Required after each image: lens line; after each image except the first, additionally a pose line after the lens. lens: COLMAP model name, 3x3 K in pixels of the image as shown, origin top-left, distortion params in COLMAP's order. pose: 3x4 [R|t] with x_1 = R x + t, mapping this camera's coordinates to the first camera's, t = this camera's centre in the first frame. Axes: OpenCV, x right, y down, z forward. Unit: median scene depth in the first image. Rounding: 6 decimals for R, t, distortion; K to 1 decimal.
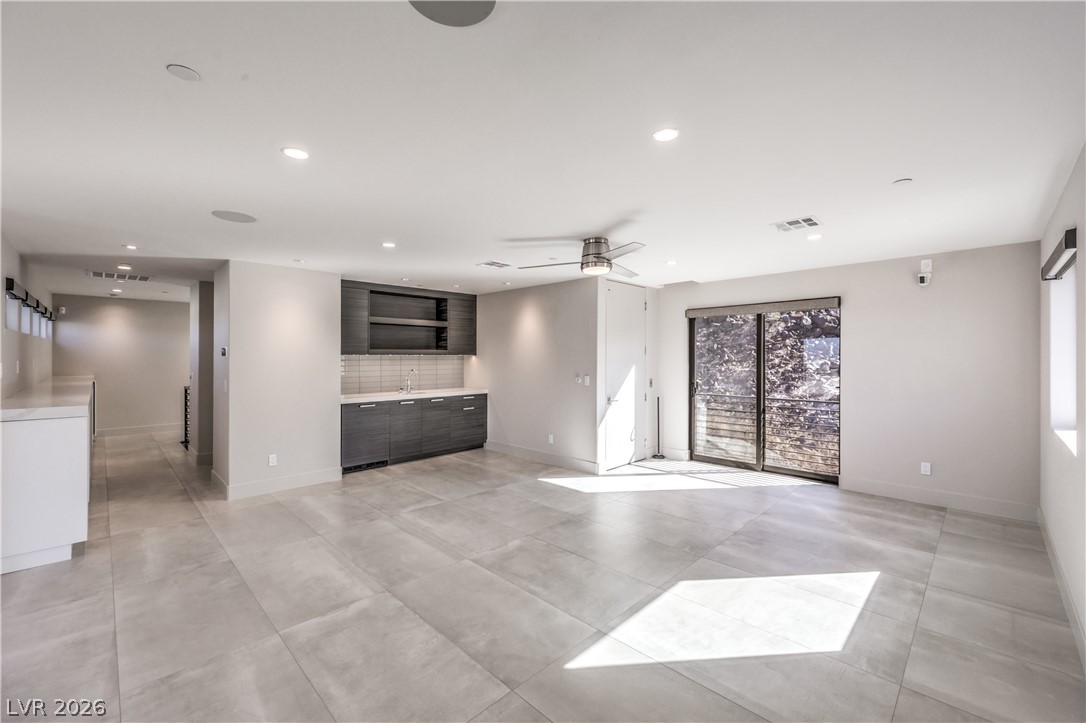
lens RADIAL K [[443.0, 0, 552.5], [0, 443.0, 356.1], [0, 0, 1]] dist [0.006674, -0.000496]
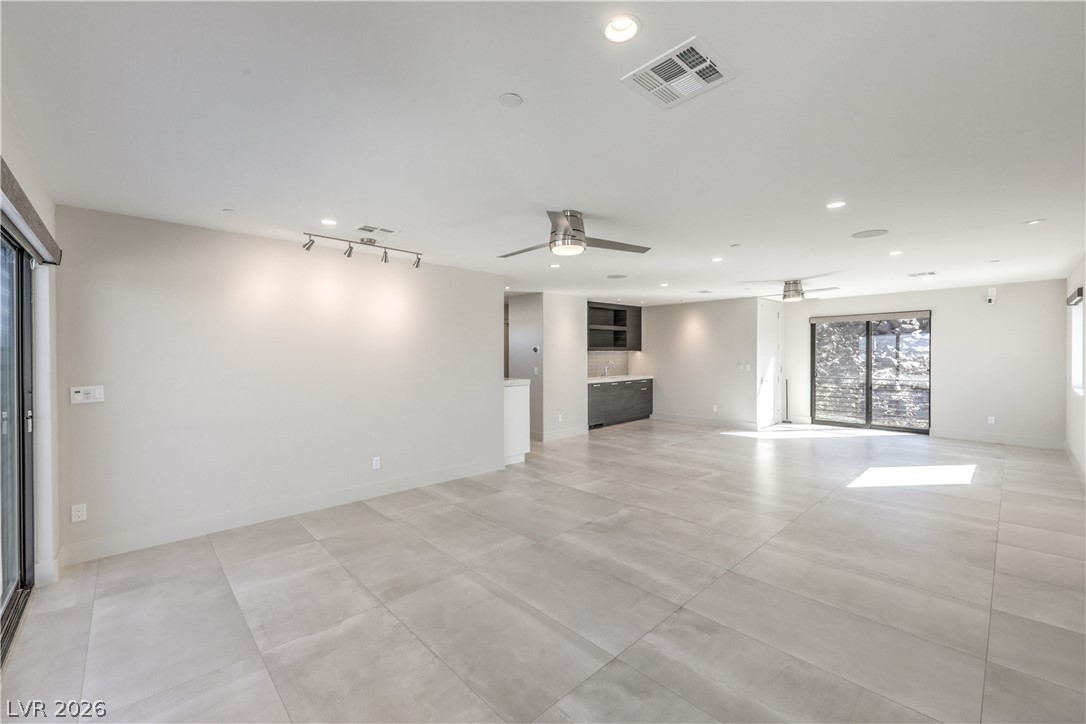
lens RADIAL K [[443.0, 0, 554.3], [0, 443.0, 356.5], [0, 0, 1]] dist [0.006674, -0.000496]
pose [[0.999580, -0.006952, -0.028125, -0.526669], [0.007183, 0.999941, 0.008099, 0.002354], [0.028067, -0.008297, 0.999572, -0.492113]]
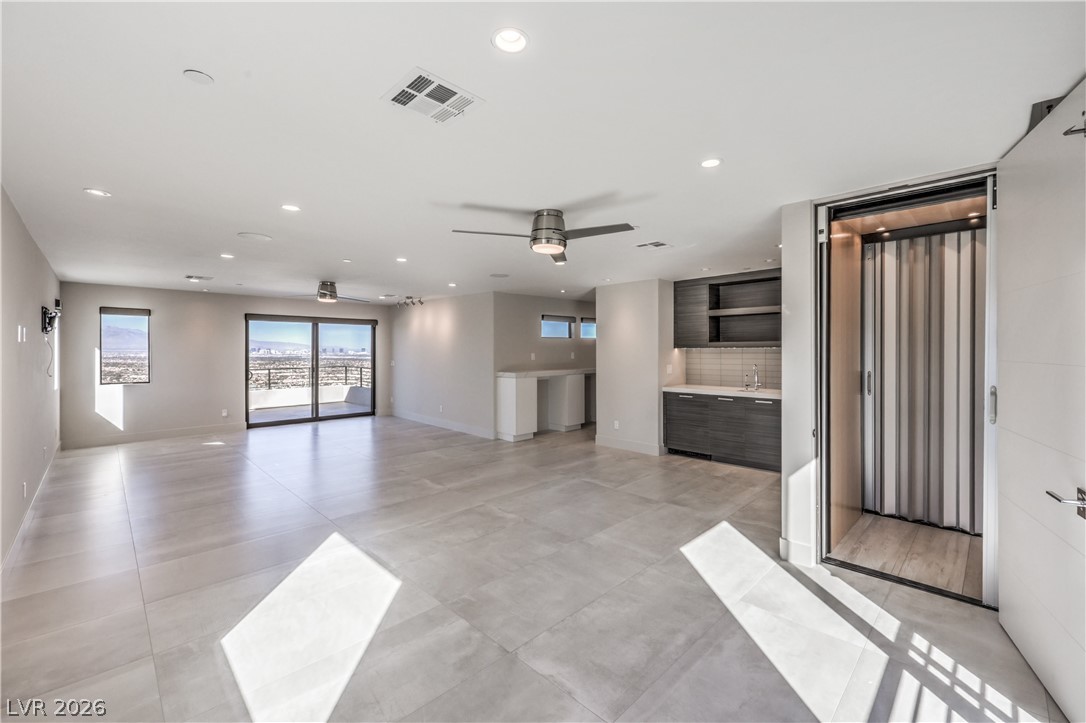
lens RADIAL K [[443.0, 0, 551.8], [0, 443.0, 355.3], [0, 0, 1]] dist [0.006674, -0.000496]
pose [[-0.006873, 0.011569, -0.999909, 0.660510], [0.005367, 0.999919, 0.011532, -0.000439], [0.999962, -0.005287, -0.006935, 0.706520]]
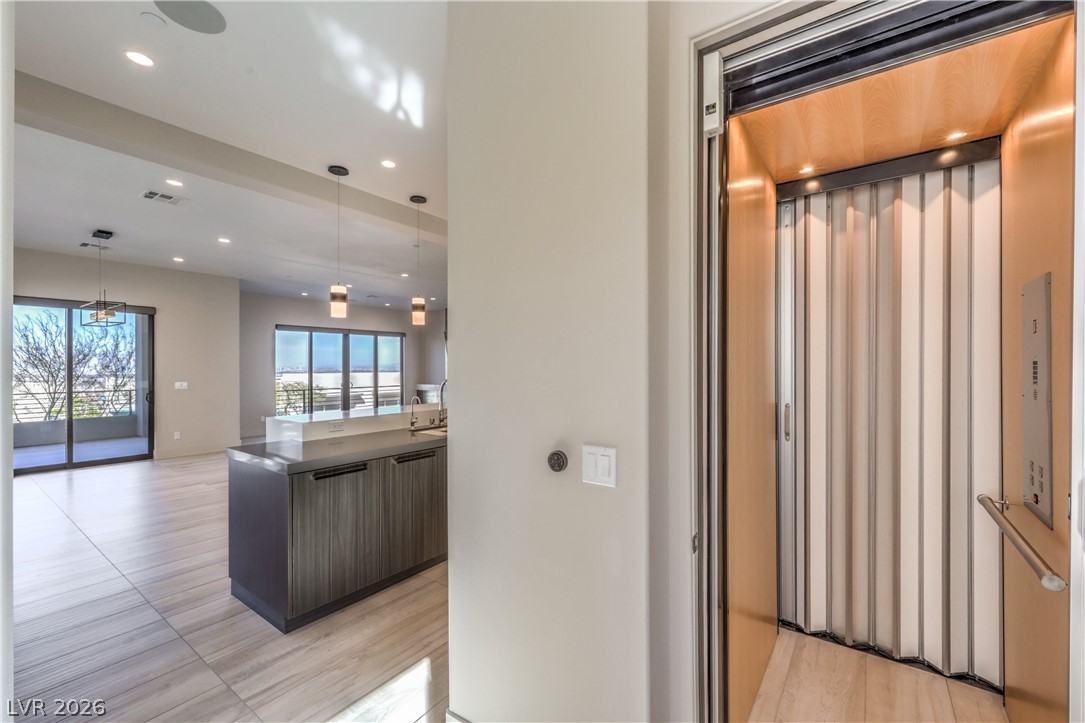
lens RADIAL K [[442.6, 0, 547.2], [0, 442.6, 372.4], [0, 0, 1]] dist [0.006674, -0.000496]
pose [[0.154095, -0.000194, -0.988056, 0.378778], [-0.000305, 1.000000, -0.000244, 0.004719], [0.988056, 0.000339, 0.154095, 0.883410]]
